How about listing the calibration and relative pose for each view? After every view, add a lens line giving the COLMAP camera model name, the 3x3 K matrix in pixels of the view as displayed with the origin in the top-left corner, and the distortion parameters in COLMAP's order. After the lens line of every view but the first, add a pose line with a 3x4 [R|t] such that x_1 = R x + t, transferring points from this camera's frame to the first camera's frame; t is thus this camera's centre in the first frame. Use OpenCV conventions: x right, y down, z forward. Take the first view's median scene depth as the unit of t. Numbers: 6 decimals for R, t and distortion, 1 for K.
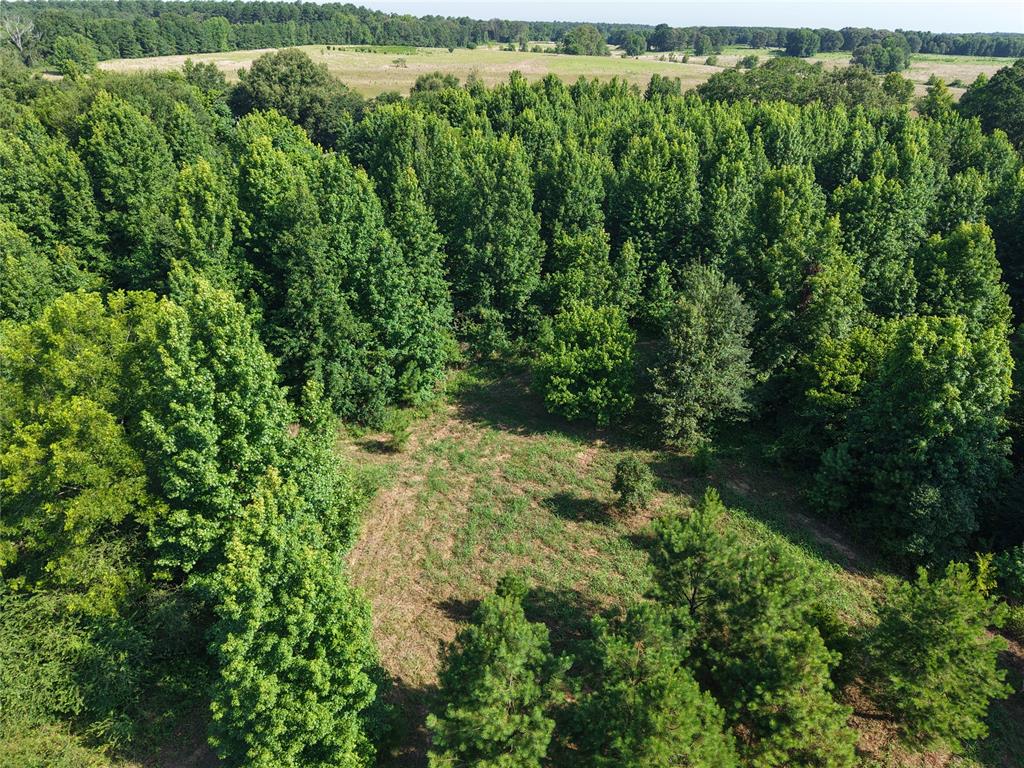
lens RADIAL K [[685.4, 0, 510.5], [0, 685.4, 382.3], [0, 0, 1]] dist [0.028191, -0.026511]
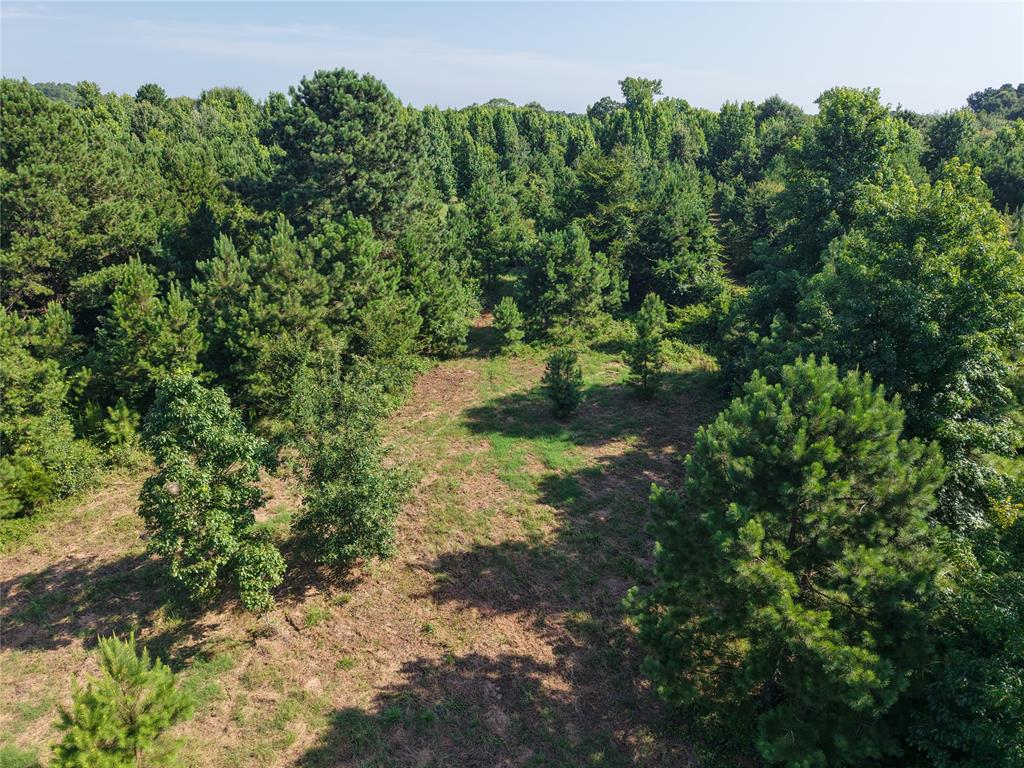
lens RADIAL K [[685.4, 0, 513.4], [0, 685.4, 379.9], [0, 0, 1]] dist [0.028191, -0.026511]
pose [[0.911280, -0.152382, 0.382555, -0.928689], [0.193903, 0.978361, -0.072186, 0.981167], [-0.363277, 0.139960, 0.921108, -1.489890]]
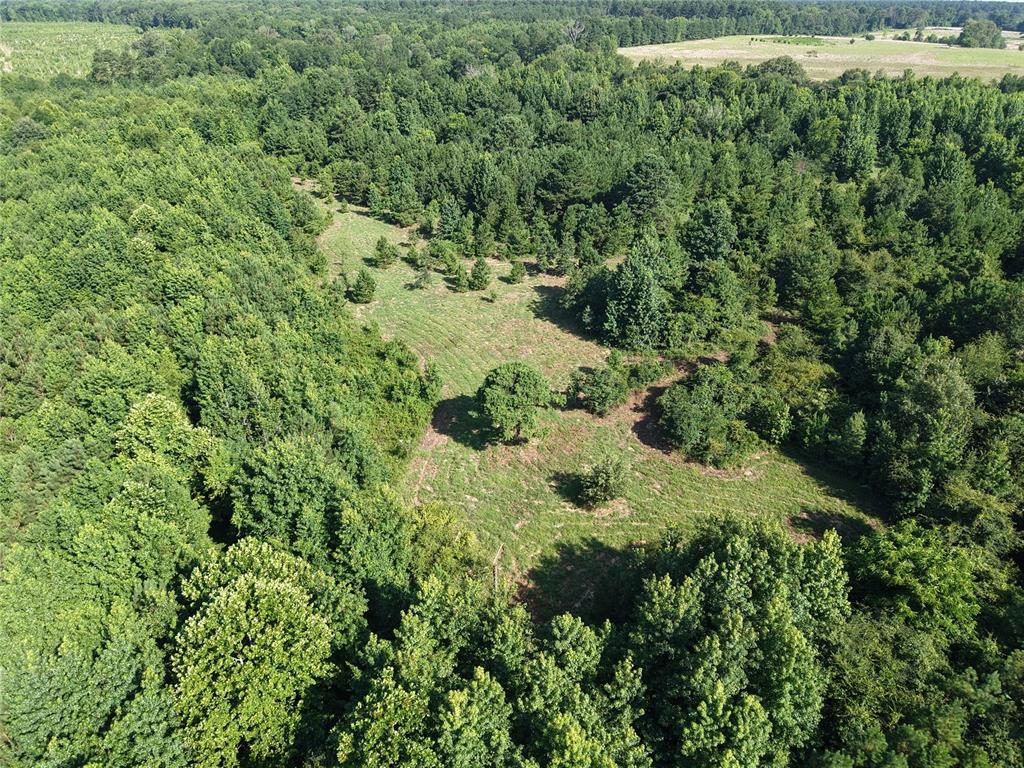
lens RADIAL K [[685.4, 0, 508.1], [0, 685.4, 379.3], [0, 0, 1]] dist [0.028191, -0.026511]
pose [[0.891656, 0.213864, -0.399013, -0.103903], [-0.202956, 0.976686, 0.069951, 1.244105], [0.404671, 0.018610, 0.914273, -3.109457]]
